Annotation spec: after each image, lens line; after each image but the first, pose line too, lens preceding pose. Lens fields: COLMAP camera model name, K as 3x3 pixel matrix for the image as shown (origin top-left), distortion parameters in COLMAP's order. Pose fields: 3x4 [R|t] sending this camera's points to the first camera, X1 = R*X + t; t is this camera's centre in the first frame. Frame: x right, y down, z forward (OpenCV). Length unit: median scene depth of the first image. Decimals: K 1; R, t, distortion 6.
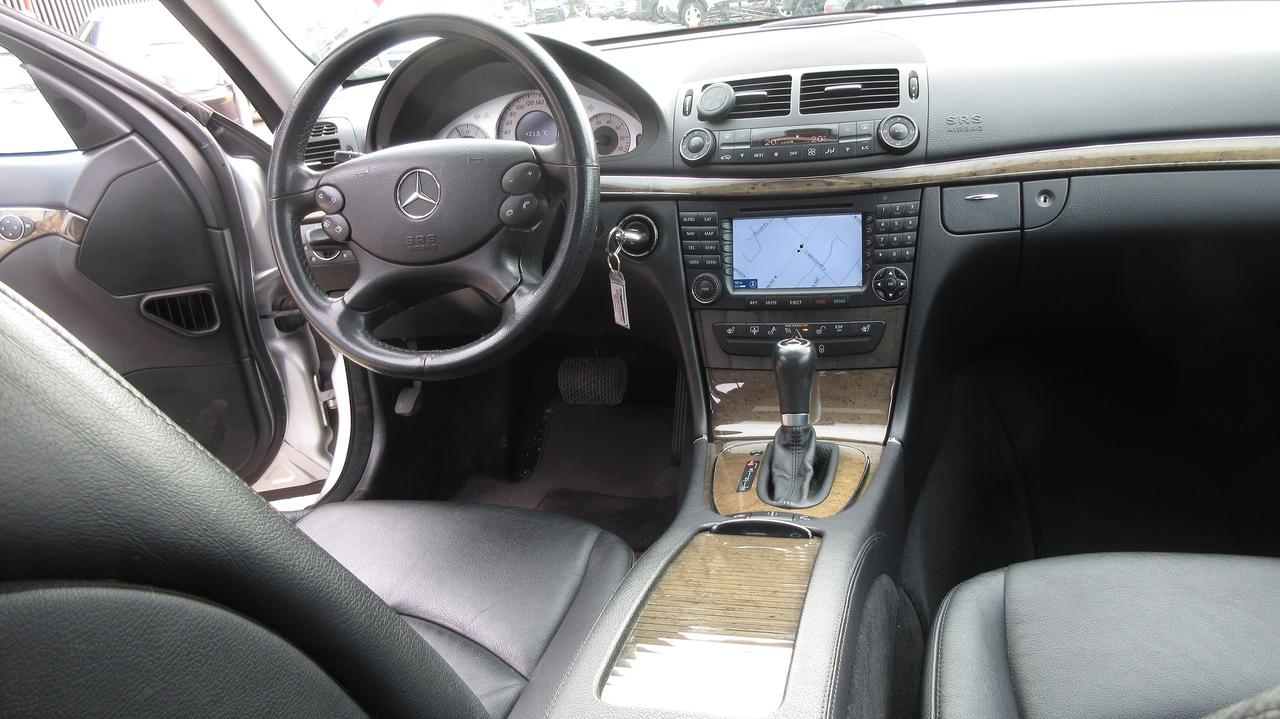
lens RADIAL K [[966.9, 0, 633.8], [0, 966.9, 365.8], [0, 0, 1]] dist [0.002976, 0.014327]
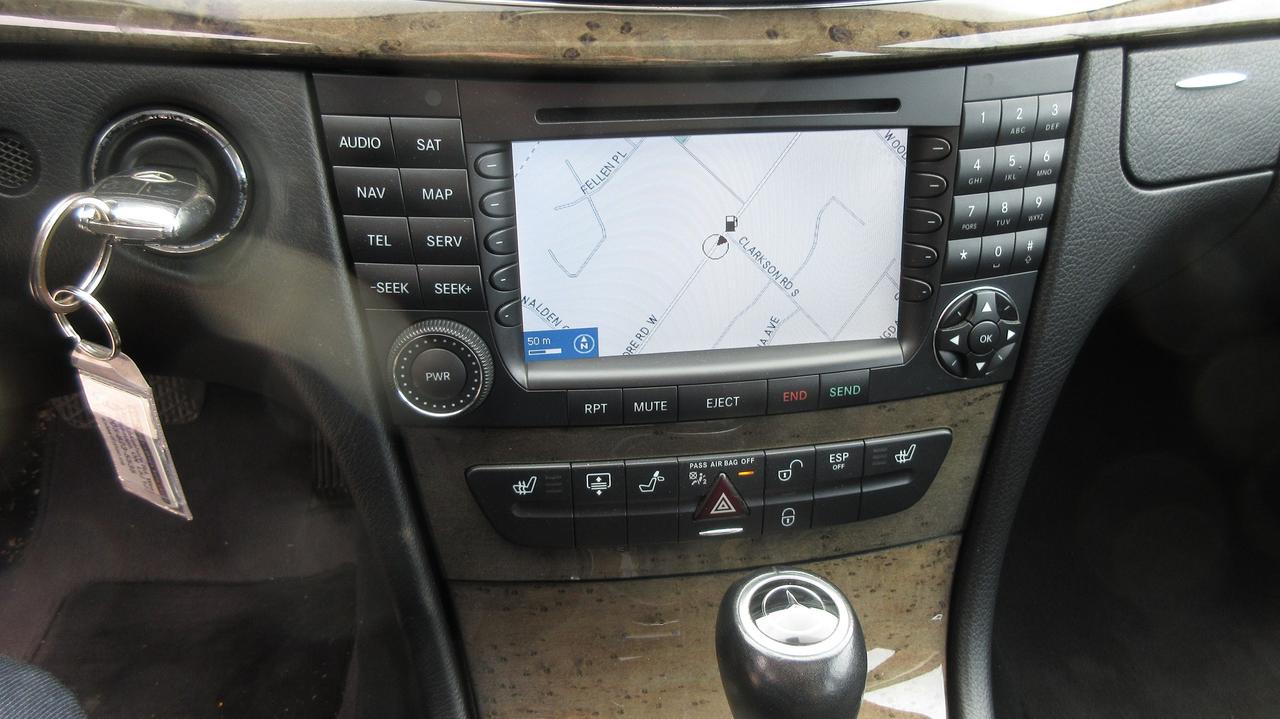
lens RADIAL K [[966.9, 0, 644.9], [0, 966.9, 358.7], [0, 0, 1]] dist [0.002976, 0.014327]
pose [[0.917487, -0.117587, 0.379987, 0.018095], [0.028855, 0.972465, 0.231258, -0.155082], [-0.396717, -0.201211, 0.895617, 0.705341]]
